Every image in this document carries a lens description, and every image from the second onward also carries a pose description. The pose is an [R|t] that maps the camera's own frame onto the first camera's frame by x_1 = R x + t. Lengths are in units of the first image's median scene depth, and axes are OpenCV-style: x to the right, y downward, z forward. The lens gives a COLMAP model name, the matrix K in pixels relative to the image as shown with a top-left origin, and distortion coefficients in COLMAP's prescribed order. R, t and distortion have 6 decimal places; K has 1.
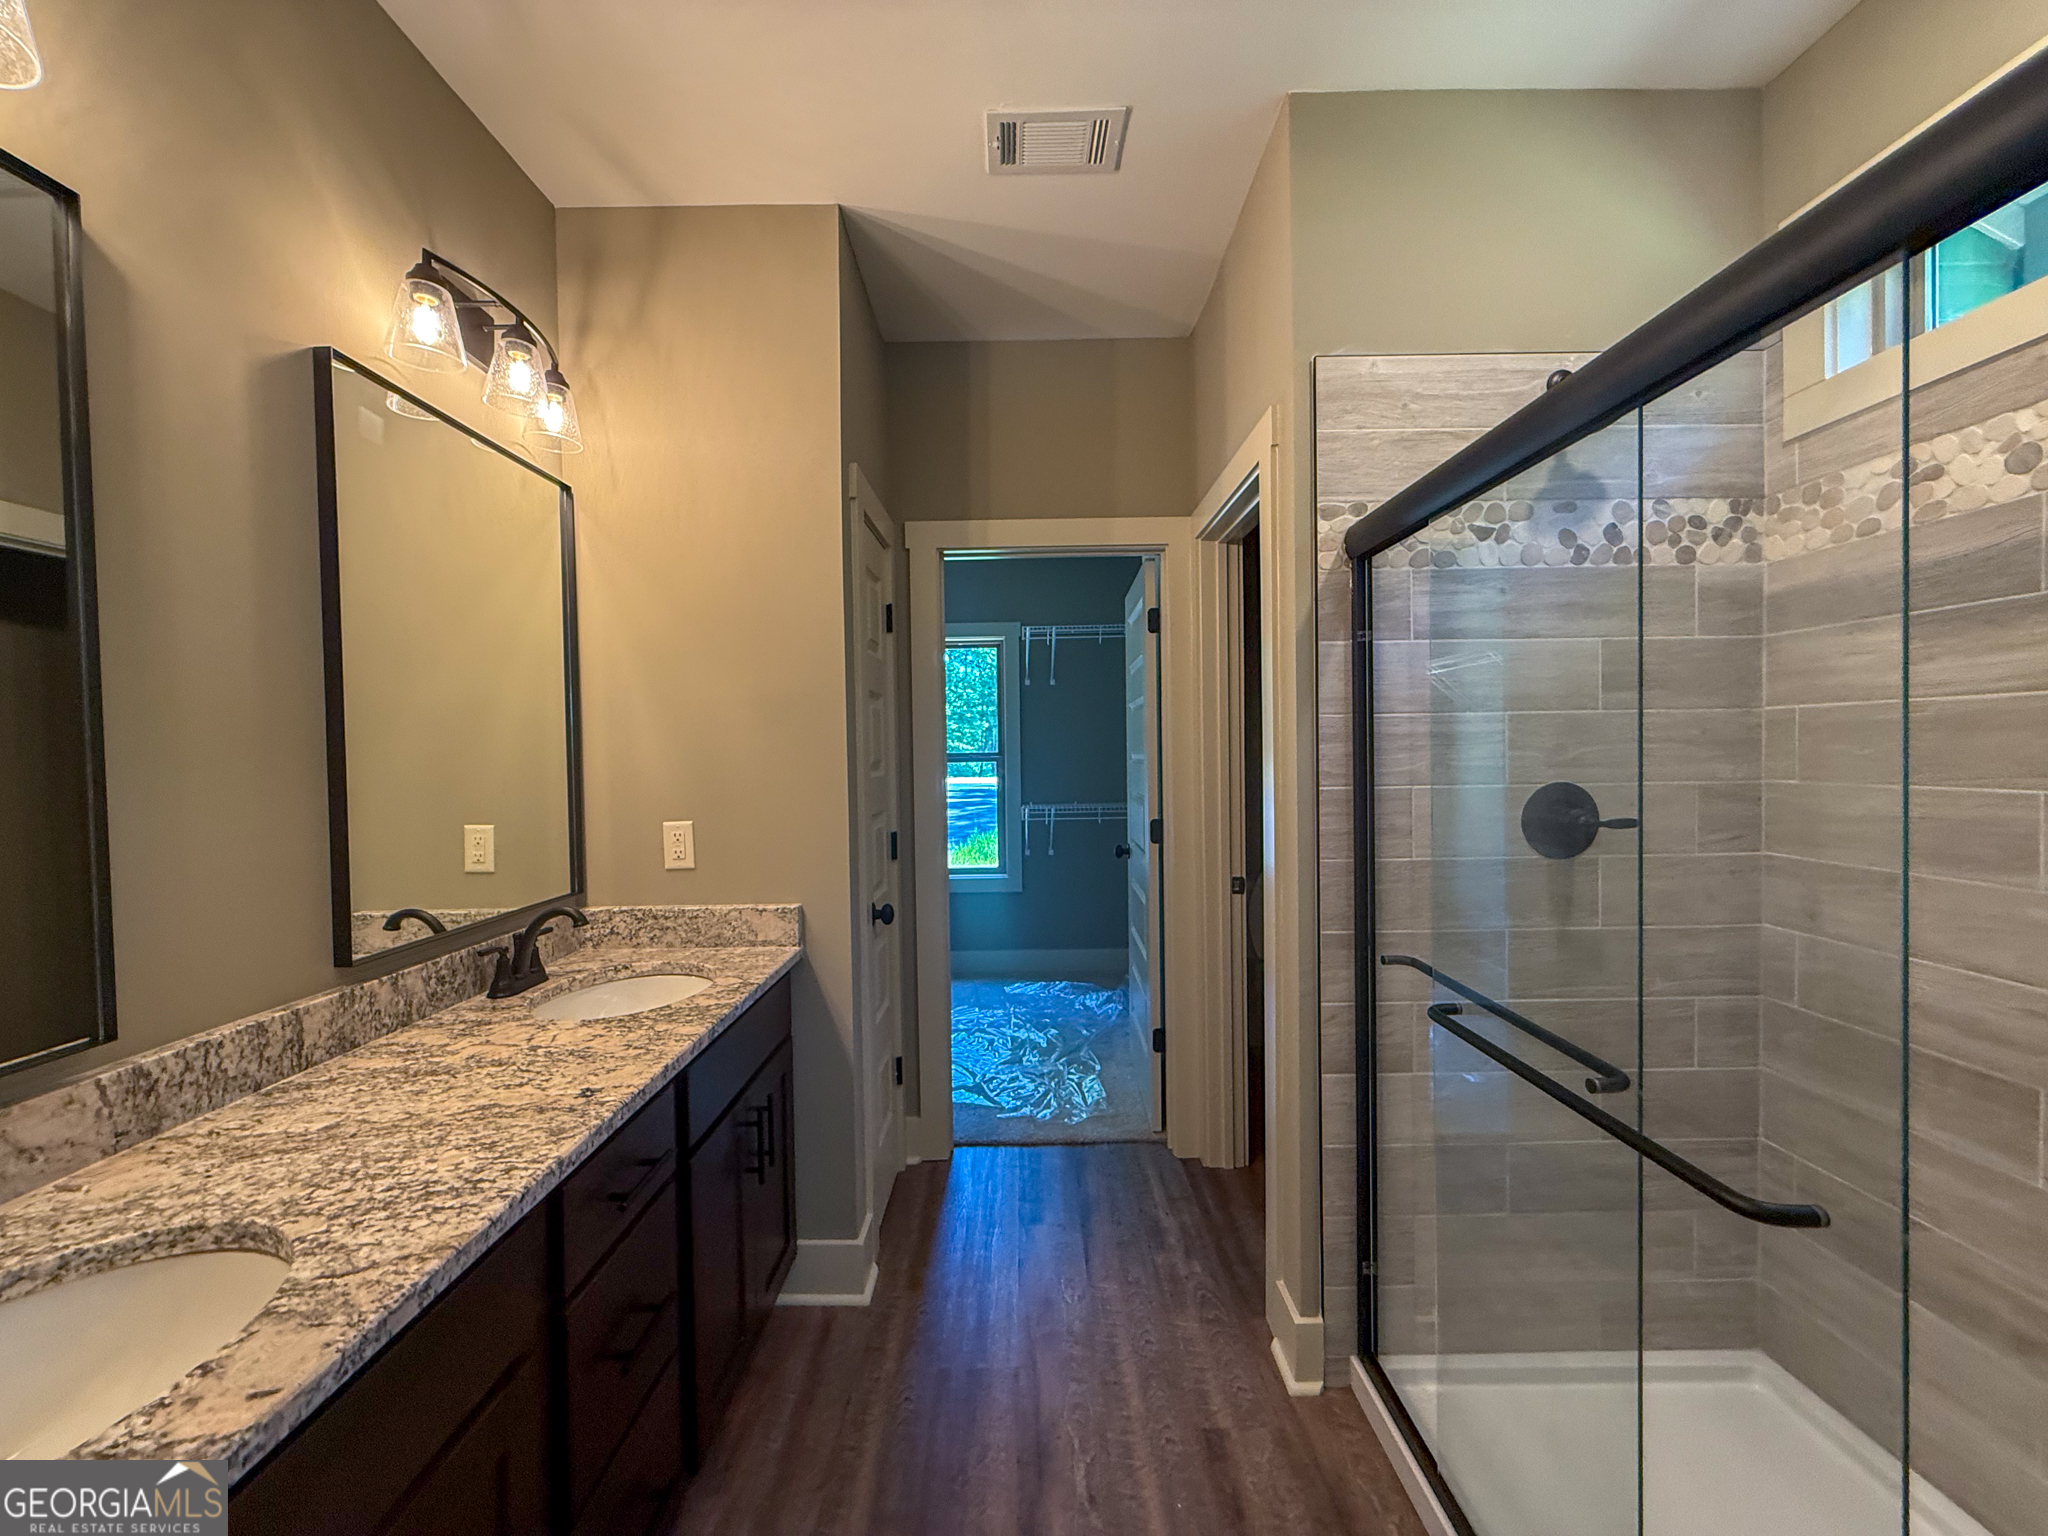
lens RADIAL K [[830.6, 0, 1015.7], [0, 830.6, 766.1], [0, 0, 1]] dist [-0.003399, -0.000693]
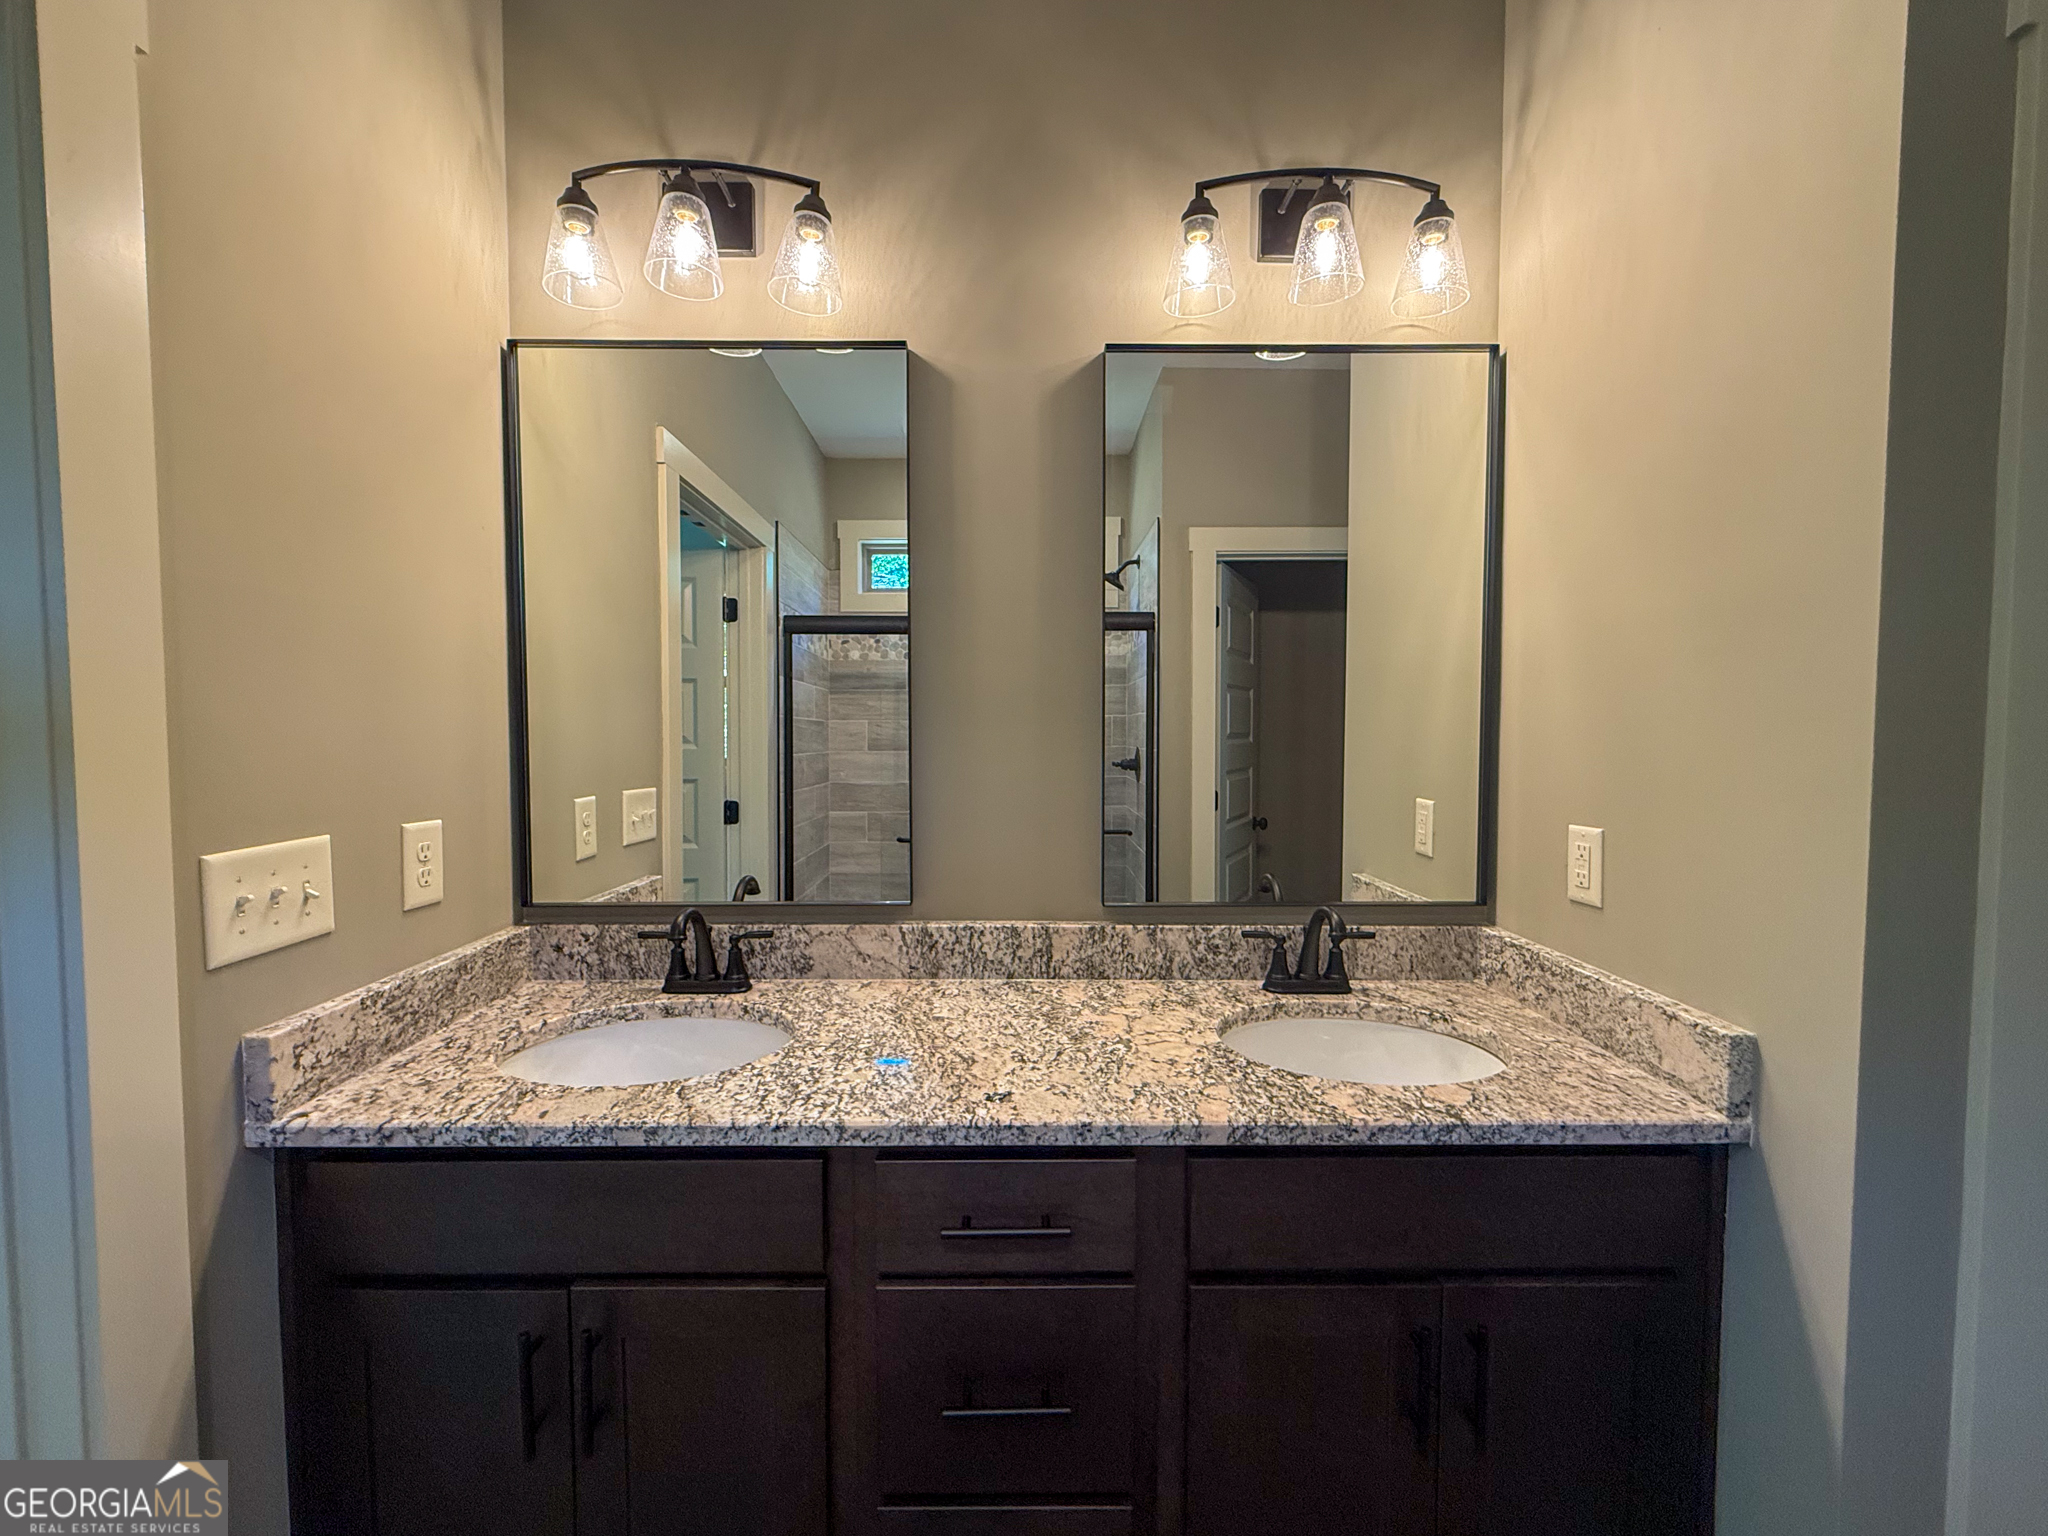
lens RADIAL K [[830.6, 0, 1033.4], [0, 830.6, 768.3], [0, 0, 1]] dist [-0.003399, -0.000693]
pose [[0.002783, 0.059312, -0.998236, 0.318566], [-0.014704, 0.998134, 0.059264, -0.009003], [0.999888, 0.014513, 0.003649, 0.938680]]
